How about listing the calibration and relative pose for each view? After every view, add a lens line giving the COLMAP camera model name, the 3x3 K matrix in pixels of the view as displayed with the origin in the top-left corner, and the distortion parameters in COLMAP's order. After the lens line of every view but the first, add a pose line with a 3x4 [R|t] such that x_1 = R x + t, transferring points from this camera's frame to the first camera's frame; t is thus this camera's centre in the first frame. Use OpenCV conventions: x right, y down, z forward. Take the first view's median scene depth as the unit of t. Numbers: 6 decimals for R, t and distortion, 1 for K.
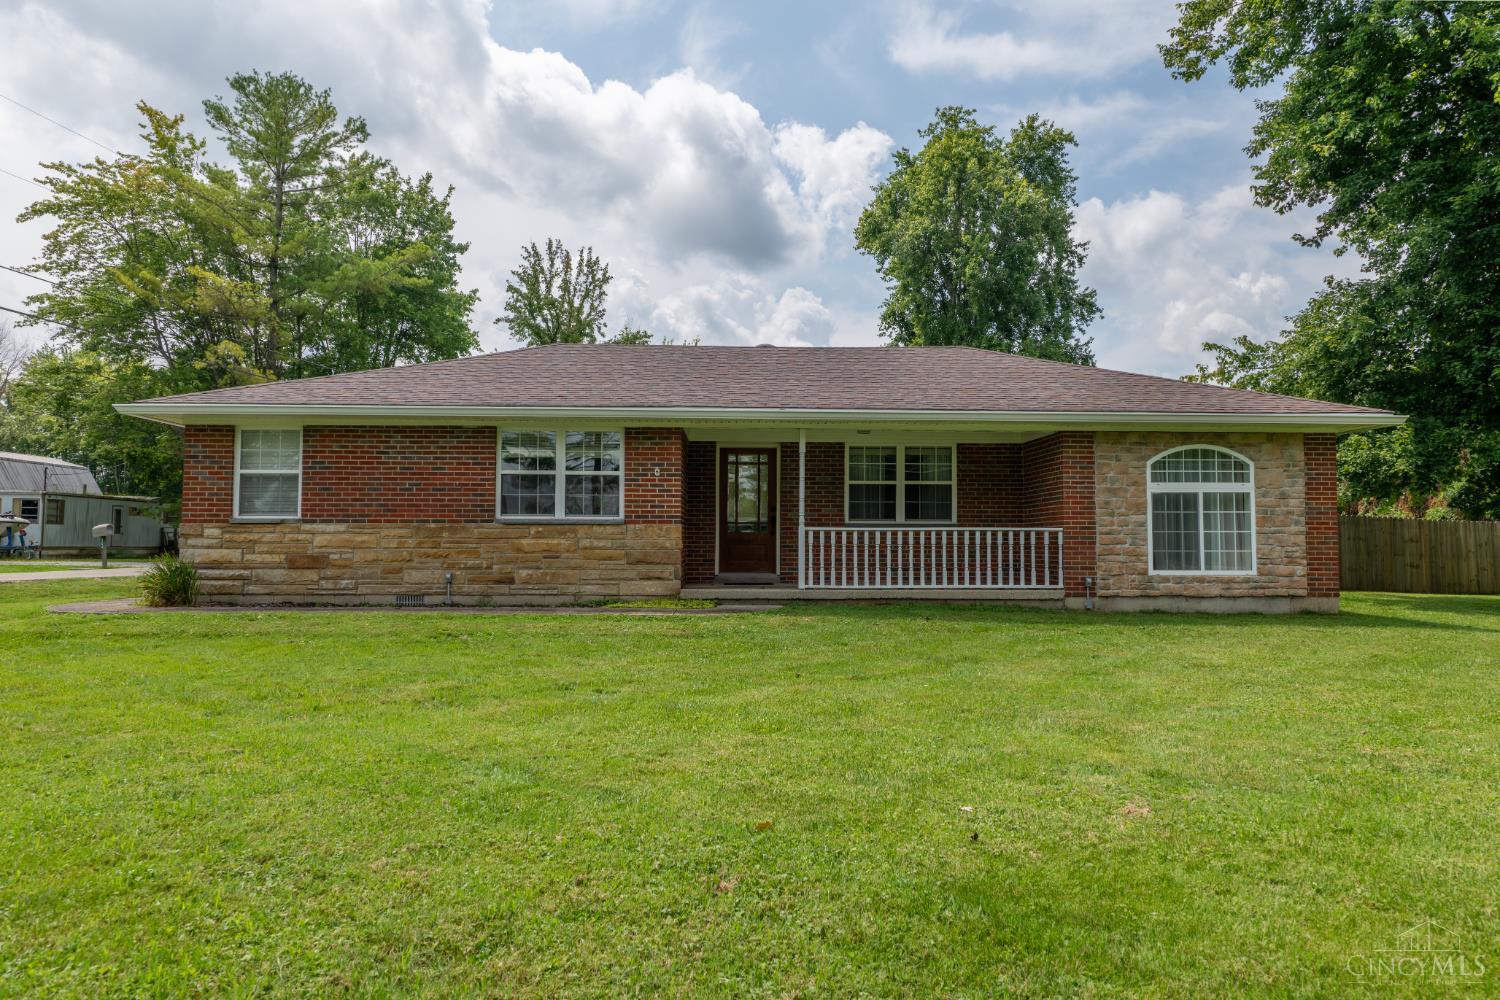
lens RADIAL K [[987.5, 0, 755.6], [0, 987.5, 480.7], [0, 0, 1]] dist [0.004688, 0.002163]
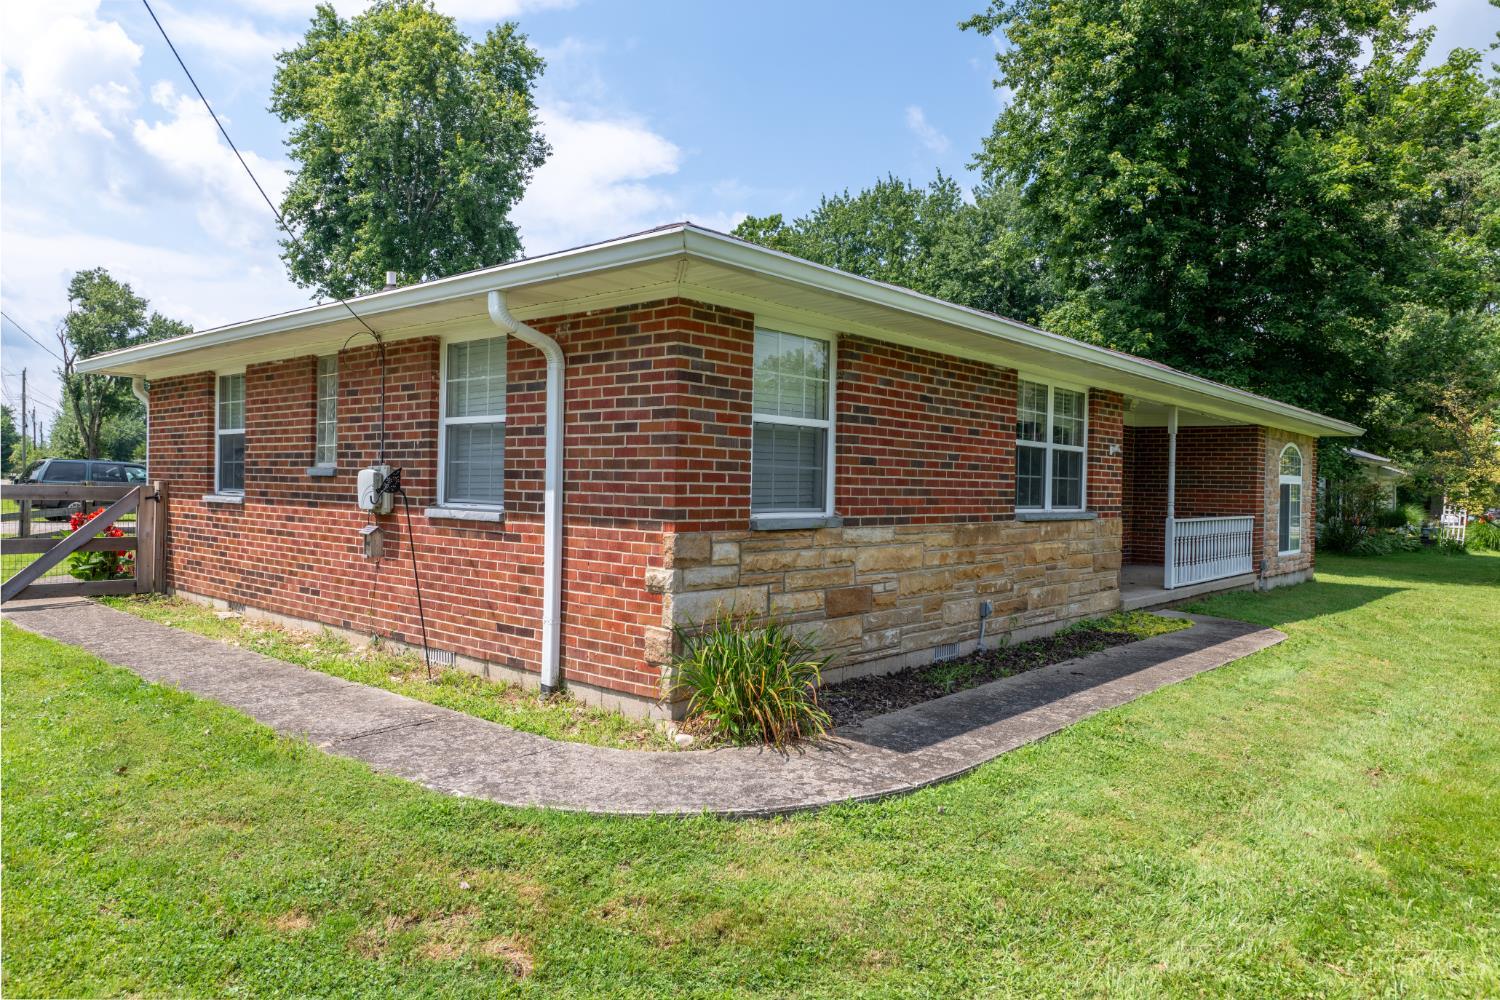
lens RADIAL K [[987.5, 0, 755.6], [0, 987.5, 480.7], [0, 0, 1]] dist [0.004688, 0.002163]
pose [[0.681530, 0.014291, 0.731651, -0.839708], [-0.074756, 0.995938, 0.050182, -0.002904], [-0.727962, -0.088896, 0.679830, 0.671173]]
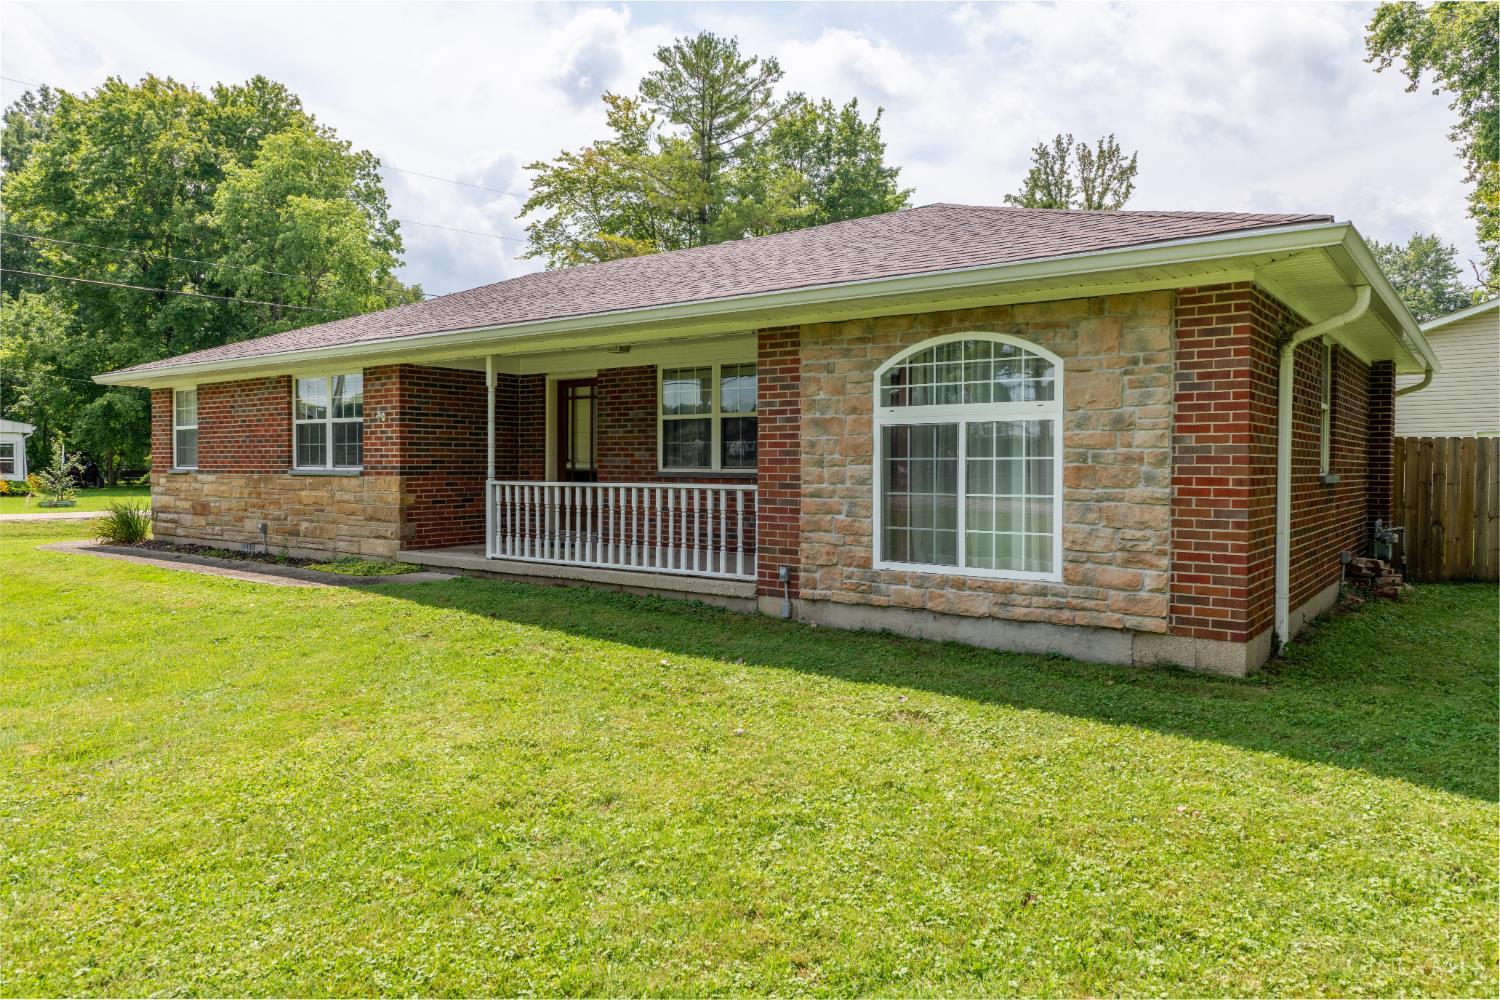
lens RADIAL K [[987.5, 0, 755.6], [0, 987.5, 480.7], [0, 0, 1]] dist [0.004688, 0.002163]
pose [[0.782140, 0.008819, -0.623041, 0.699932], [0.039750, 0.997157, 0.064015, 0.004677], [0.621834, -0.074835, 0.779565, 0.510729]]
